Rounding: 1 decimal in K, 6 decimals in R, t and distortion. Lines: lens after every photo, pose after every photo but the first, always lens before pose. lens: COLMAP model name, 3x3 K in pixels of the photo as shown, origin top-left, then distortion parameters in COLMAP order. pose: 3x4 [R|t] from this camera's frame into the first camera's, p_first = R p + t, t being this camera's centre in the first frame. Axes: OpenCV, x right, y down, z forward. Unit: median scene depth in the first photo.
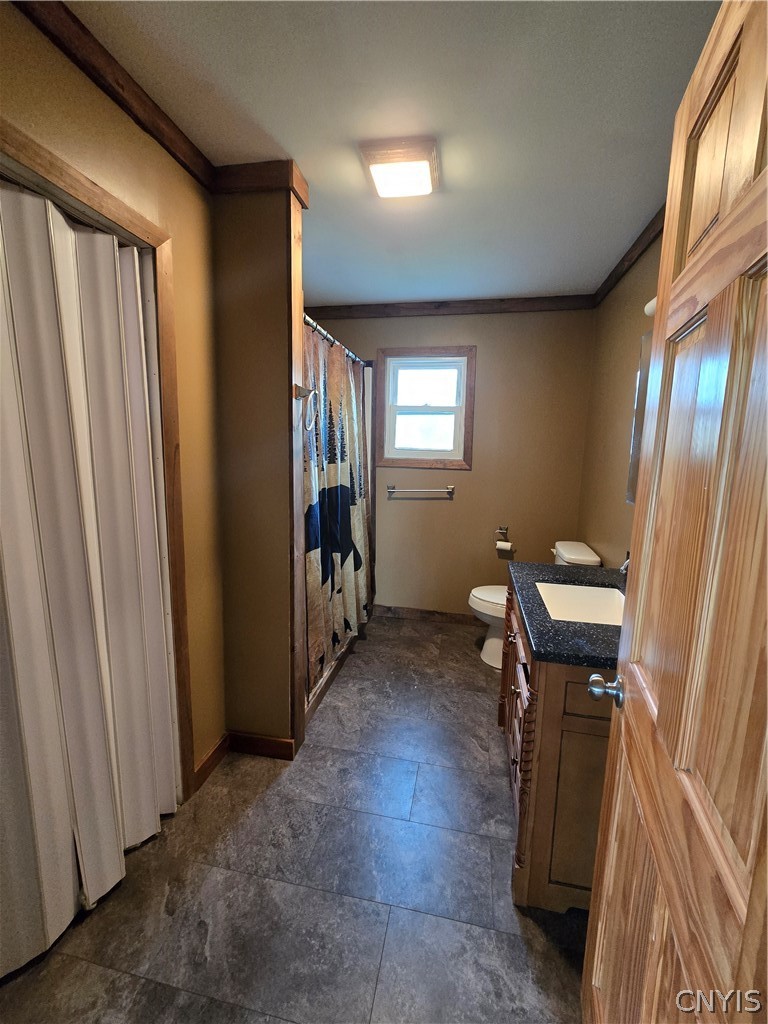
lens RADIAL K [[419.5, 0, 386.2], [0, 419.5, 510.4], [0, 0, 1]] dist [-0.006163, 0.002332]
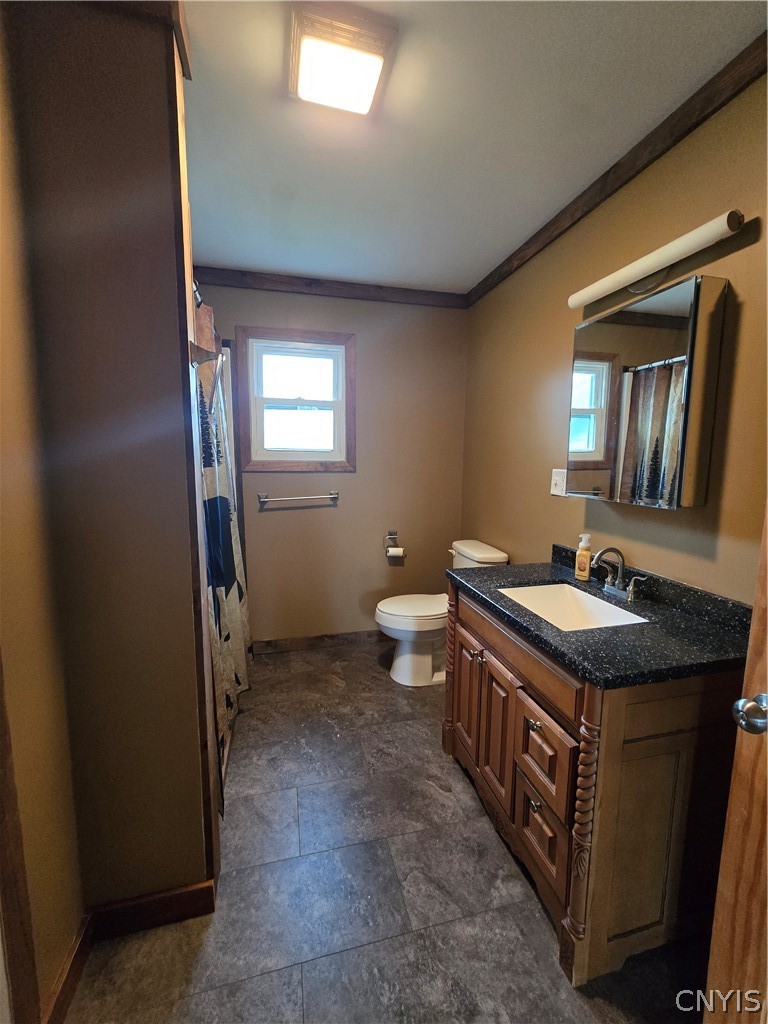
lens RADIAL K [[419.5, 0, 384.5], [0, 419.5, 510.7], [0, 0, 1]] dist [-0.006163, 0.002332]
pose [[0.901637, -0.070611, 0.426692, -0.148919], [0.077873, 0.996963, 0.000430, -0.010294], [-0.425426, 0.032840, 0.904397, 0.182023]]
